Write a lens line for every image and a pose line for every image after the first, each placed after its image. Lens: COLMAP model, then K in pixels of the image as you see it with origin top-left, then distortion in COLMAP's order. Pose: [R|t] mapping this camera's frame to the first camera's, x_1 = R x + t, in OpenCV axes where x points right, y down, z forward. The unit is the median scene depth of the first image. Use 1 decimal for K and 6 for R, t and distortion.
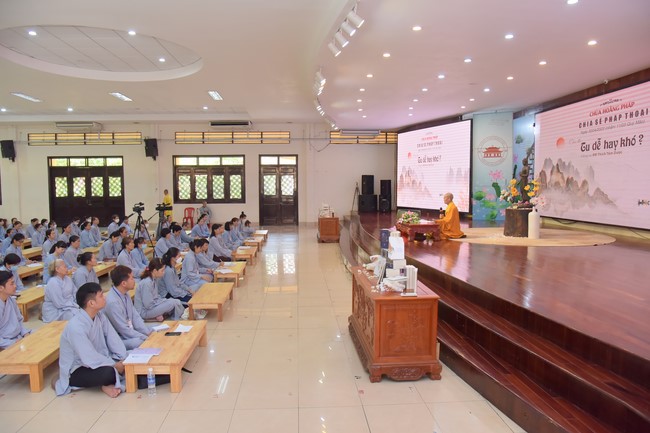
lens RADIAL K [[485.8, 0, 325.0], [0, 485.8, 216.5], [0, 0, 1]] dist [-0.054662, 0.081239]
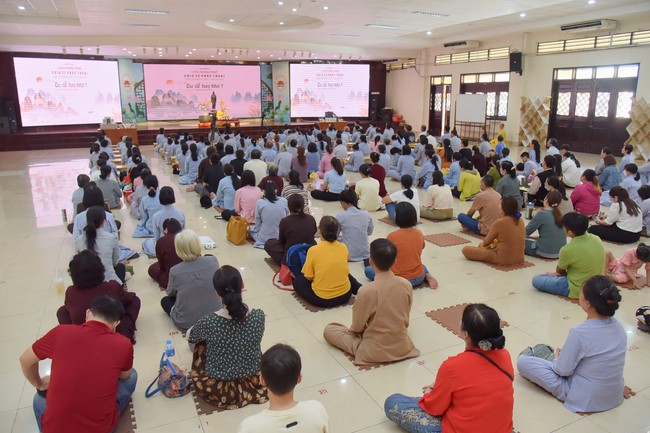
lens RADIAL K [[485.8, 0, 325.0], [0, 485.8, 216.5], [0, 0, 1]] dist [-0.054662, 0.081239]
pose [[-0.387076, -0.215188, 0.896586, -1.647624], [0.070551, 0.962623, 0.261496, -0.088365], [-0.919345, 0.164474, -0.357426, 1.152881]]
